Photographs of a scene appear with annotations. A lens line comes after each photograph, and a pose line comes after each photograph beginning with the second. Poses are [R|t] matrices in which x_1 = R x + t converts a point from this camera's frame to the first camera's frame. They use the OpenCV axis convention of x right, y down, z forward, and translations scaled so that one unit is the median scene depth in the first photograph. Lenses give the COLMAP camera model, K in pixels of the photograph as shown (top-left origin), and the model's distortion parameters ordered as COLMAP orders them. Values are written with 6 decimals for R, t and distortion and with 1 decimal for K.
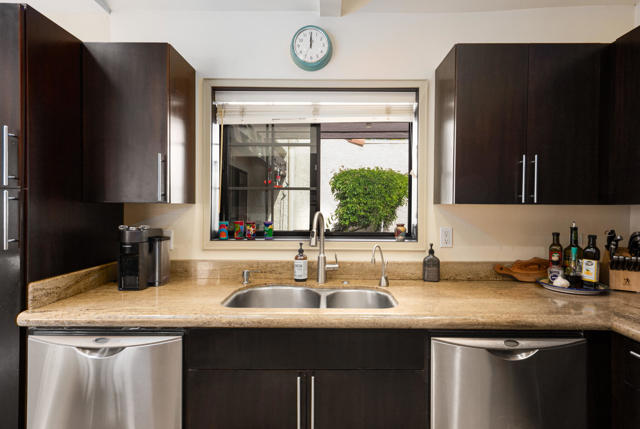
lens RADIAL K [[350.5, 0, 320.5], [0, 350.5, 207.4], [0, 0, 1]] dist [-0.000080, -0.000623]
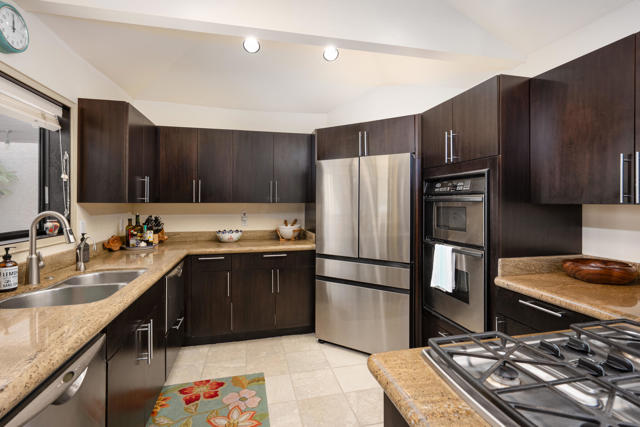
lens RADIAL K [[306.2, 0, 320.7], [0, 306.2, 203.6], [0, 0, 1]] dist [-0.000398, 0.000352]
pose [[-0.247237, -0.006543, 0.968933, -1.005819], [0.008717, 0.999922, 0.008976, -0.008953], [-0.968916, 0.010665, -0.247161, 0.427807]]
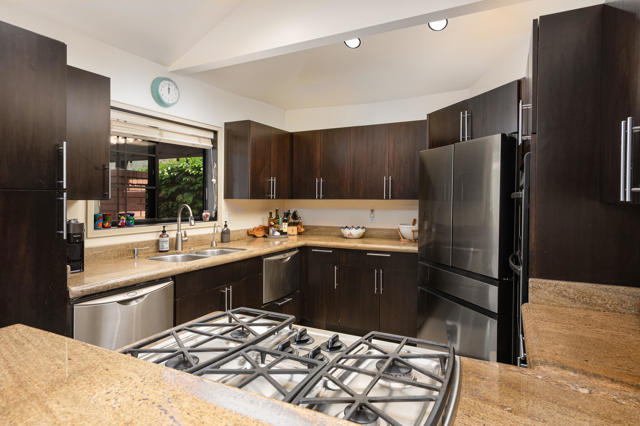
lens RADIAL K [[370.2, 0, 330.3], [0, 370.2, 202.6], [0, 0, 1]] dist [-0.004936, -0.000242]
pose [[0.432685, -0.012119, 0.901463, -1.153898], [0.008018, 0.999922, 0.009594, -0.004817], [-0.901509, 0.003077, 0.432749, -0.294810]]
